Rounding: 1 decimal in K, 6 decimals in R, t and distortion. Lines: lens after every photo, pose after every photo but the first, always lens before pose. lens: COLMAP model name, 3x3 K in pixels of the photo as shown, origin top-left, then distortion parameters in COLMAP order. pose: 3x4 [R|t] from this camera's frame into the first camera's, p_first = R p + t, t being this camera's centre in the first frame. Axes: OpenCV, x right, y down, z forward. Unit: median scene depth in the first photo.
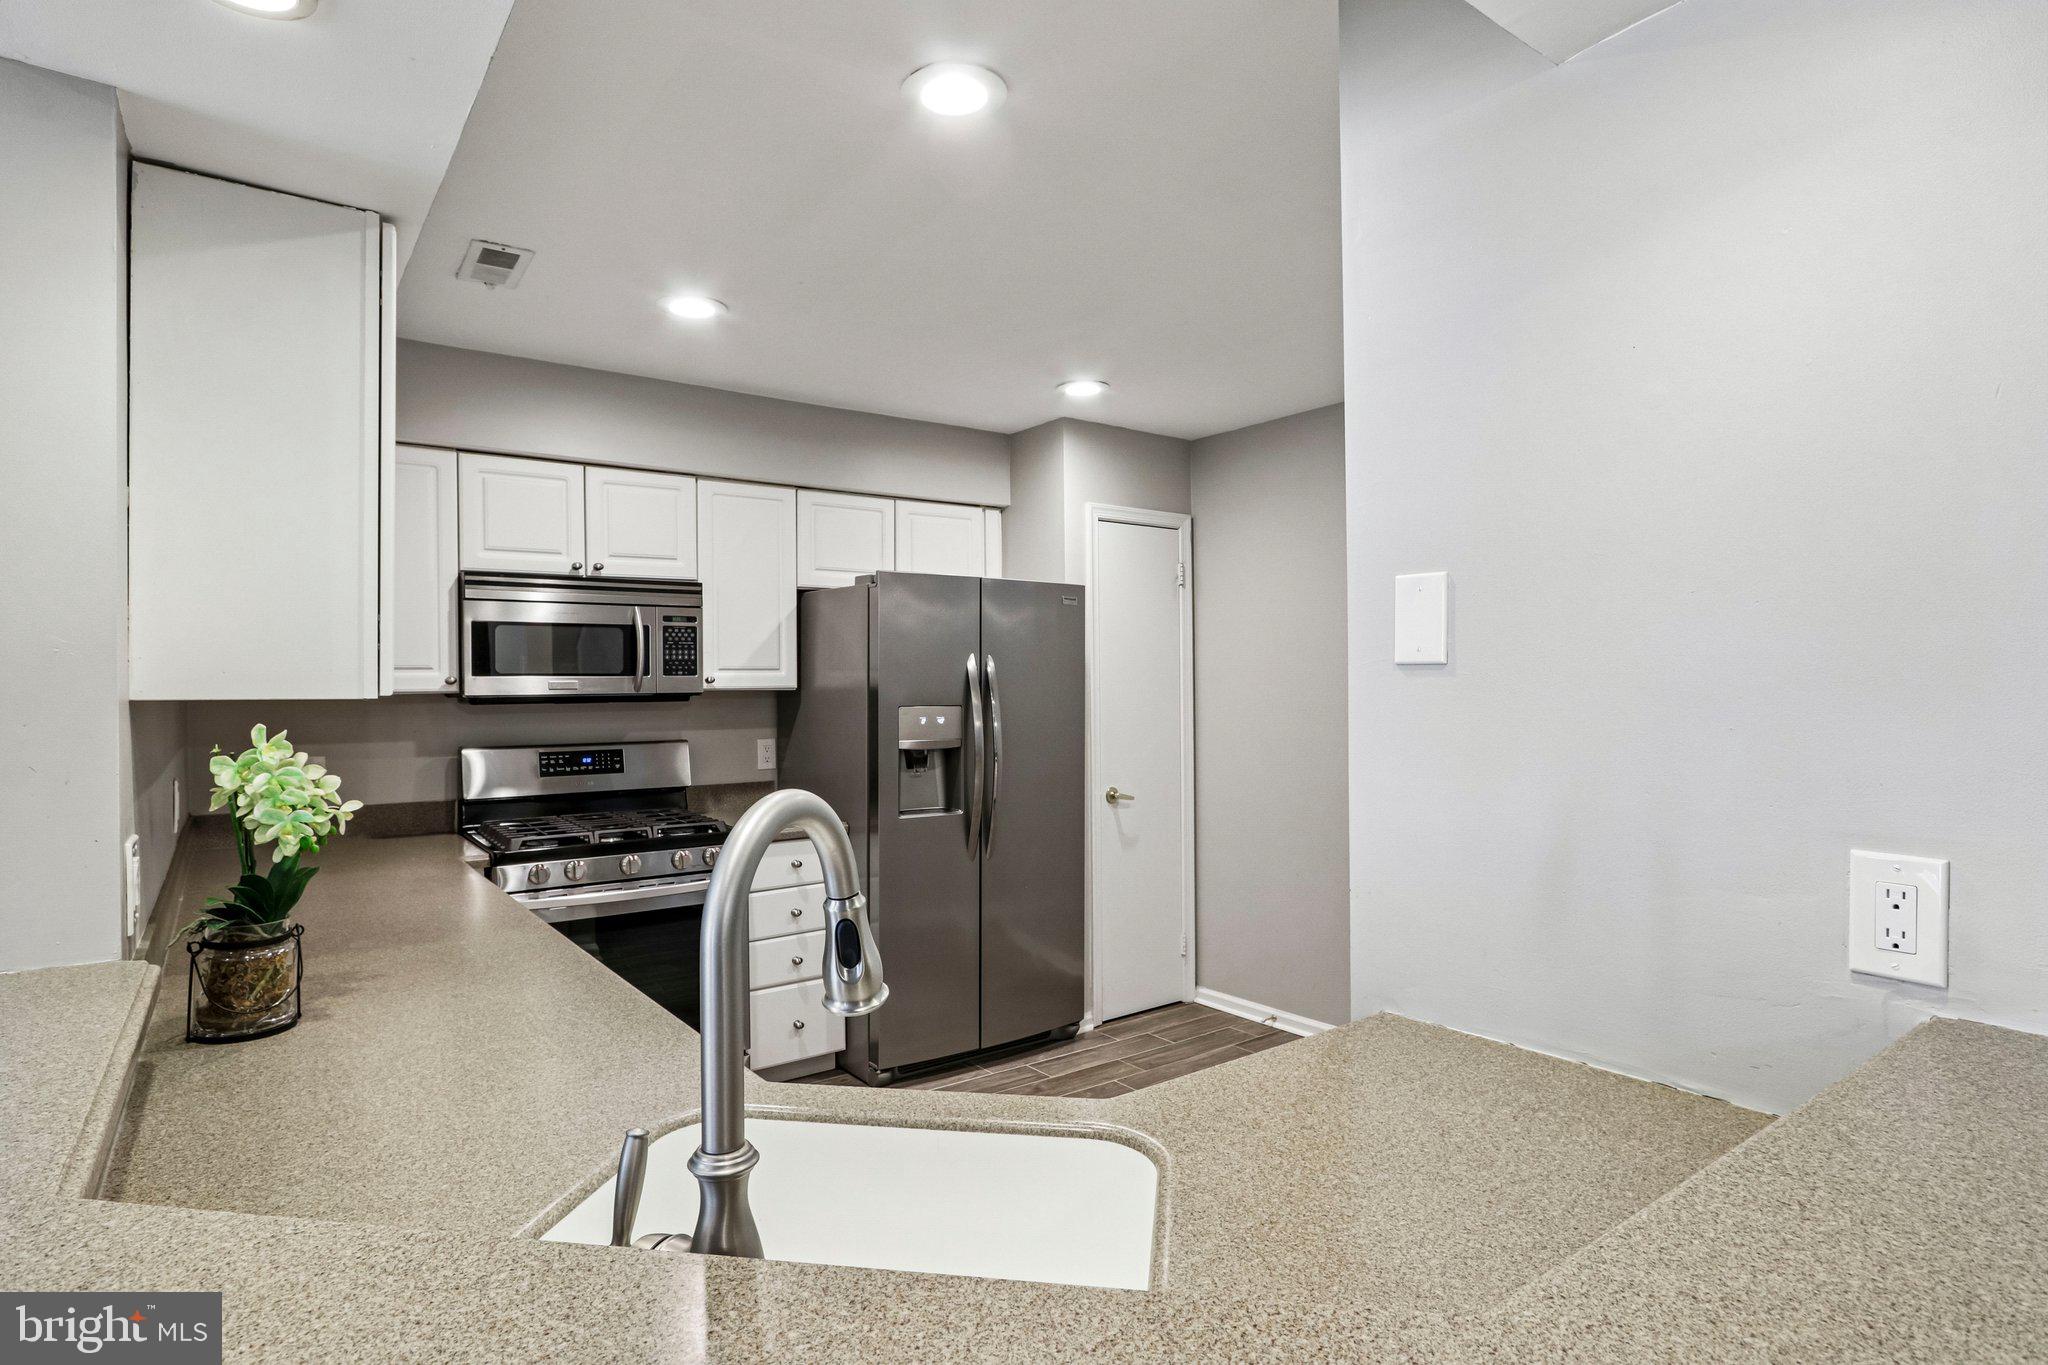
lens RADIAL K [[1137.1, 0, 1024.0], [0, 1137.1, 682.5], [0, 0, 1]] dist [-0.001331, -0.000131]
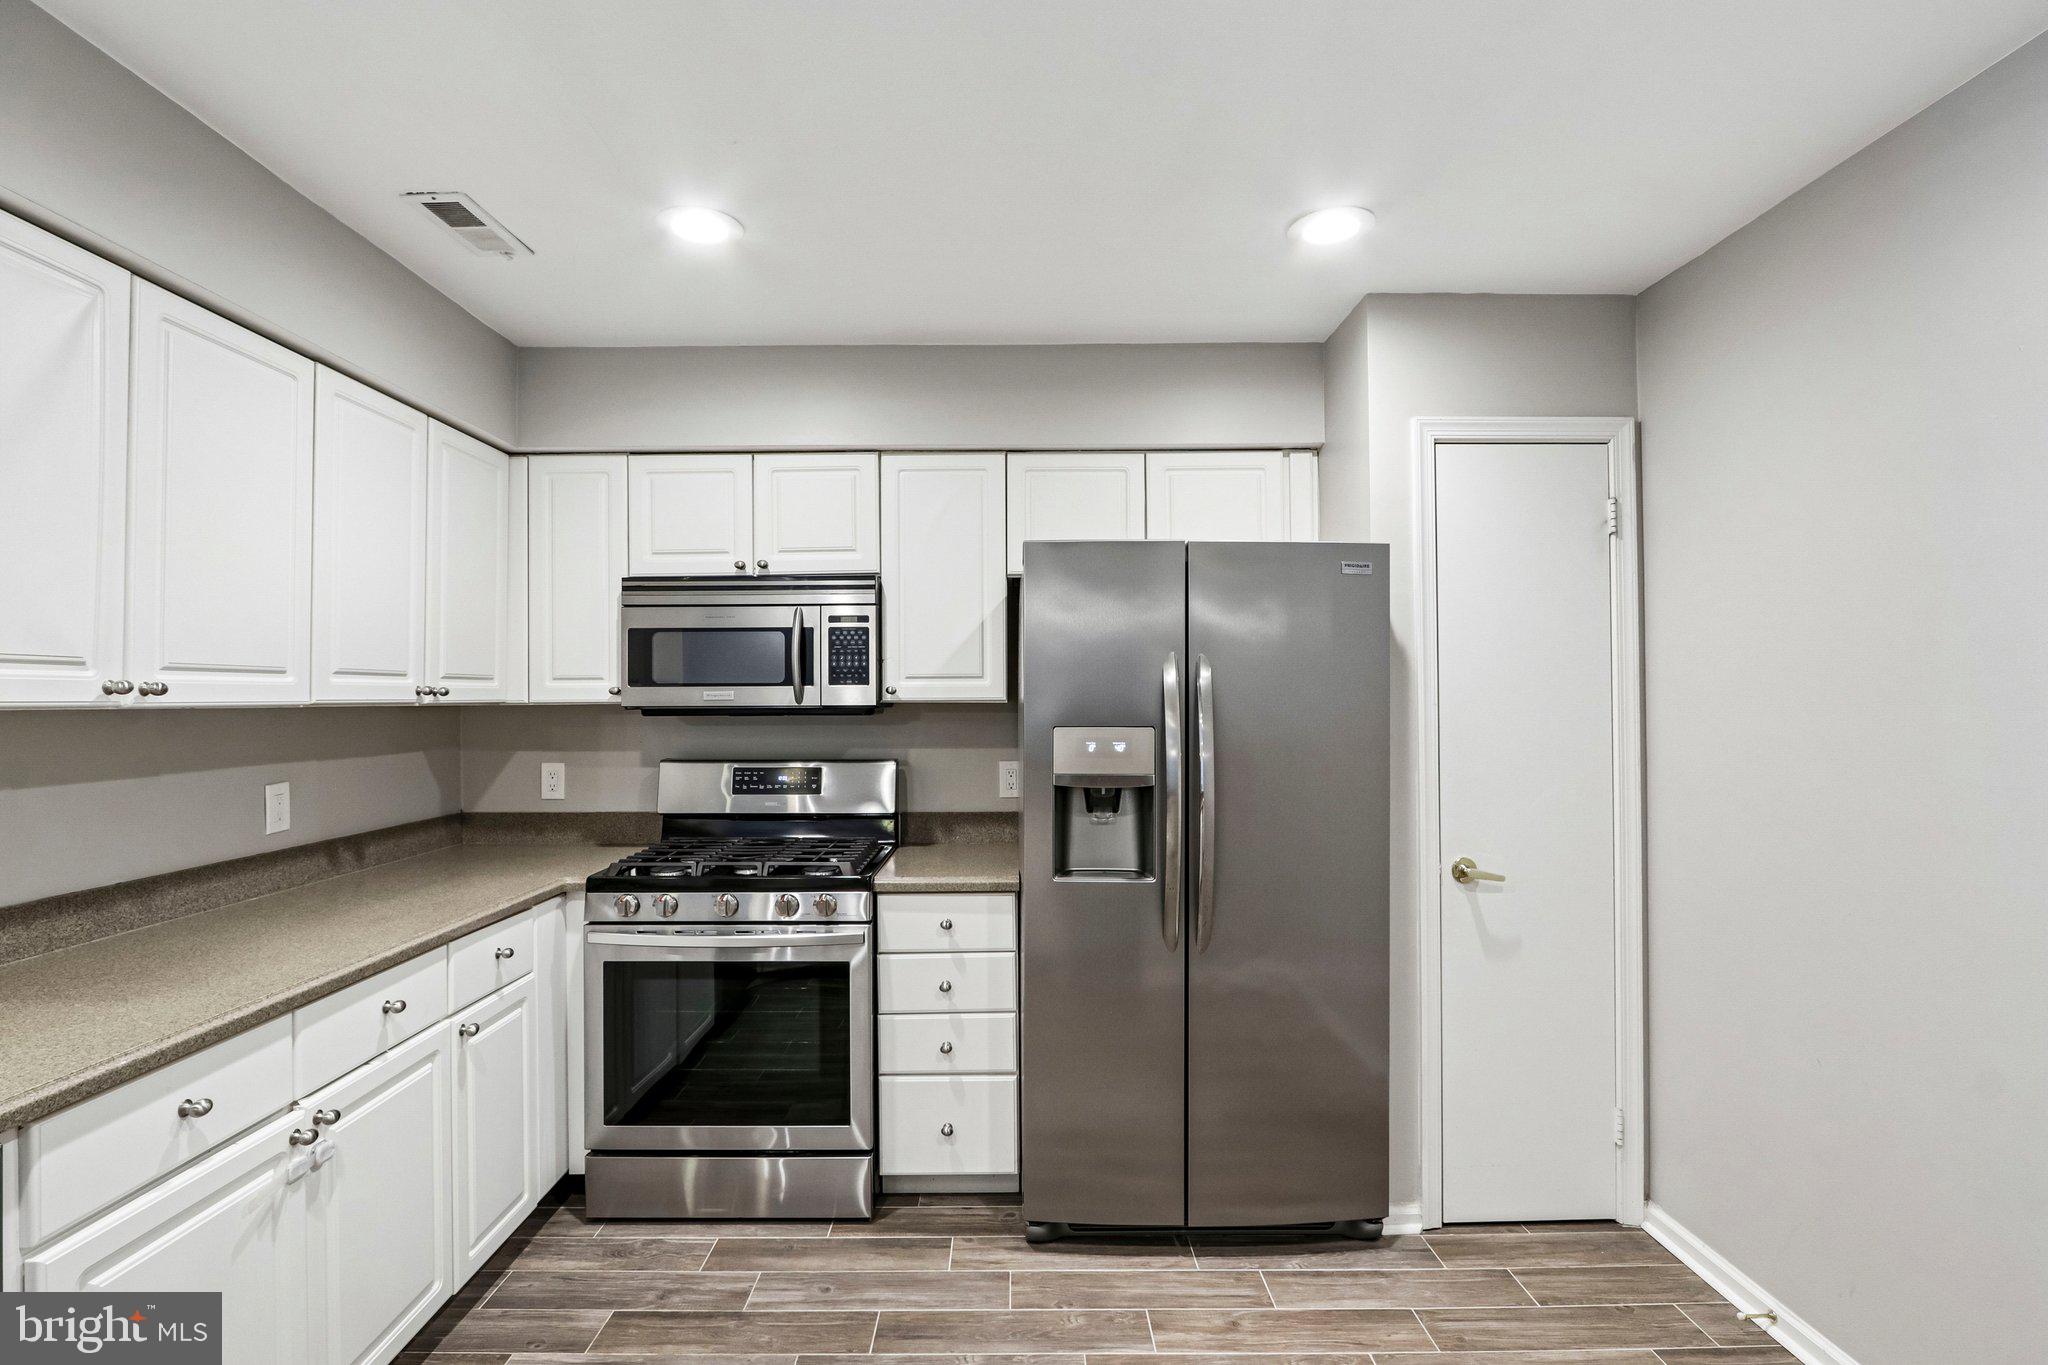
lens RADIAL K [[1025.5, 0, 1011.2], [0, 1025.5, 685.5], [0, 0, 1]] dist [-0.000737, 0.000713]
pose [[0.799679, -0.003732, -0.600416, 0.252167], [-0.000863, 0.999973, -0.007365, -0.000216], [0.600427, 0.006408, 0.799654, 0.441974]]
